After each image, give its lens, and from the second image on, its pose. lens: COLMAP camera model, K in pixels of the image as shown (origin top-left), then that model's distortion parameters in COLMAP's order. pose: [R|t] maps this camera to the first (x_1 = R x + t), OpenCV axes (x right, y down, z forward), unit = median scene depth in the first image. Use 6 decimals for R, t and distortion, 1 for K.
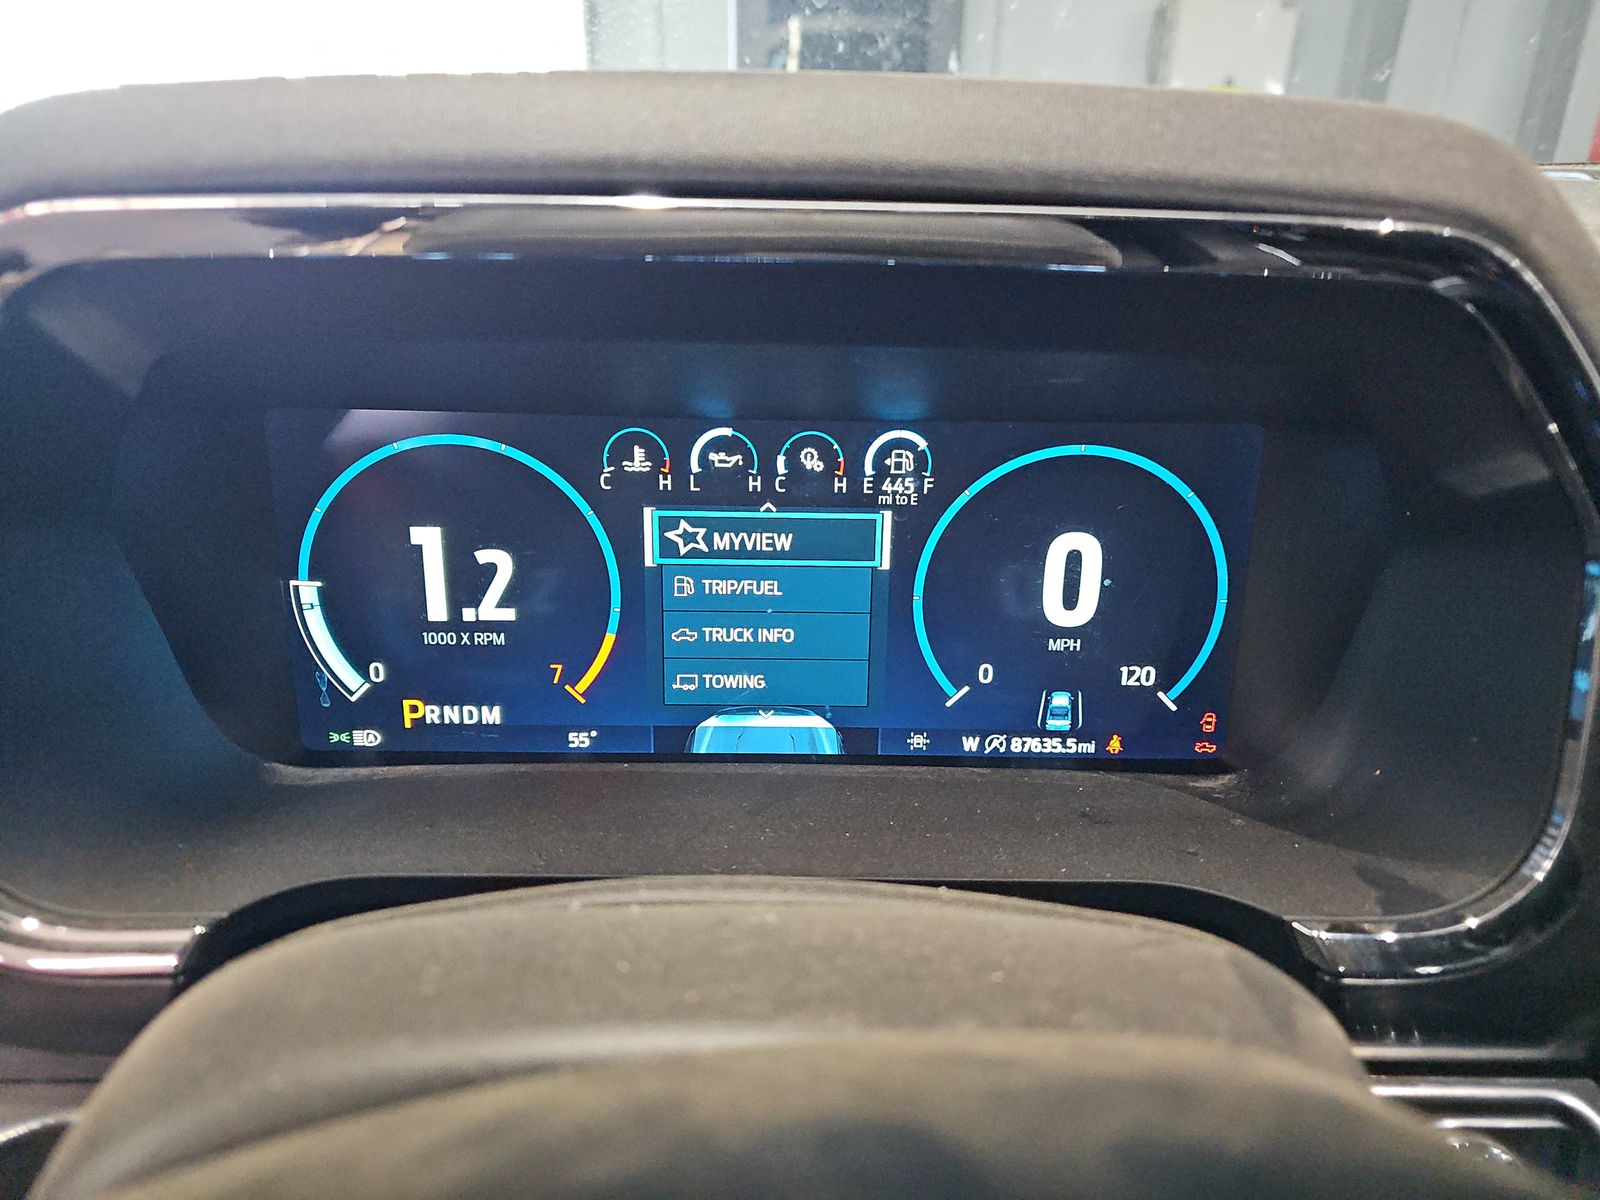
lens RADIAL K [[1073.2, 0, 797.1], [0, 1073.2, 601.8], [0, 0, 1]] dist [0.002724, 0.001067]
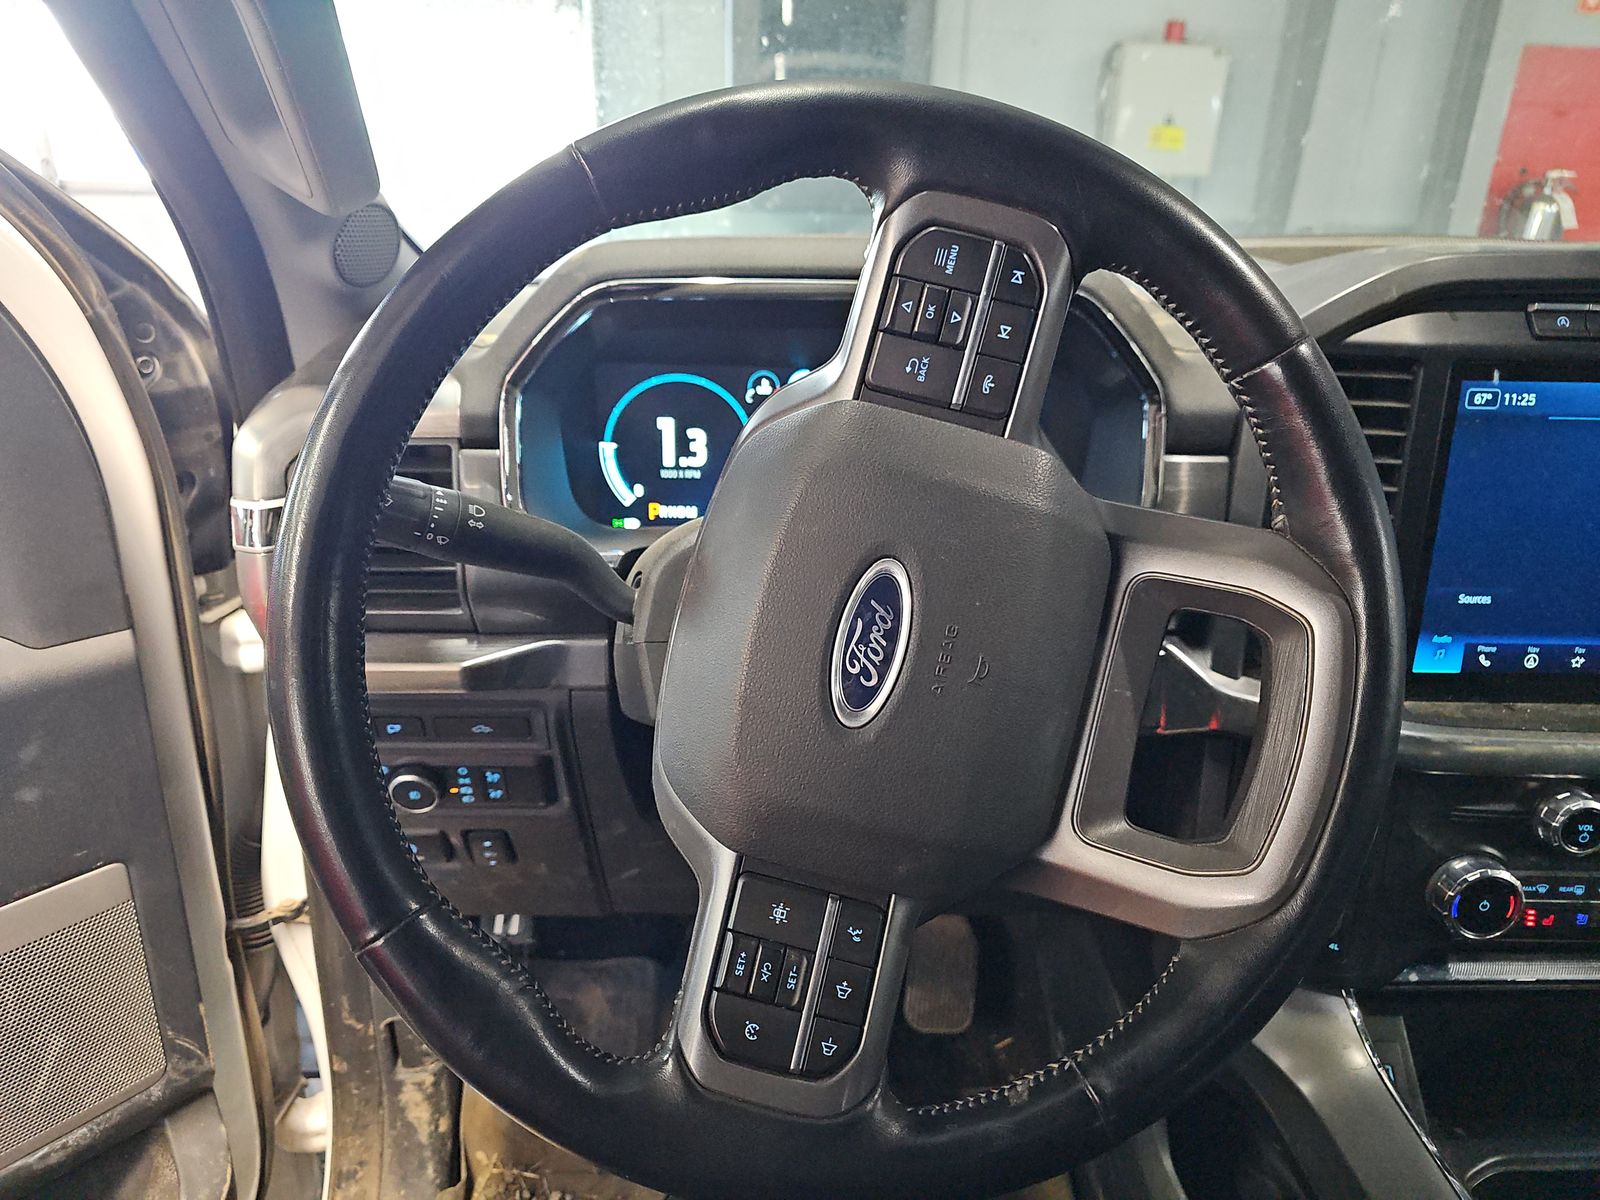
lens RADIAL K [[1073.2, 0, 803.2], [0, 1073.2, 598.6], [0, 0, 1]] dist [0.002724, 0.001067]
pose [[0.999771, -0.002184, 0.021302, -0.118330], [0.002260, 0.999991, -0.003564, 0.281902], [-0.021294, 0.003612, 0.999767, -1.072116]]
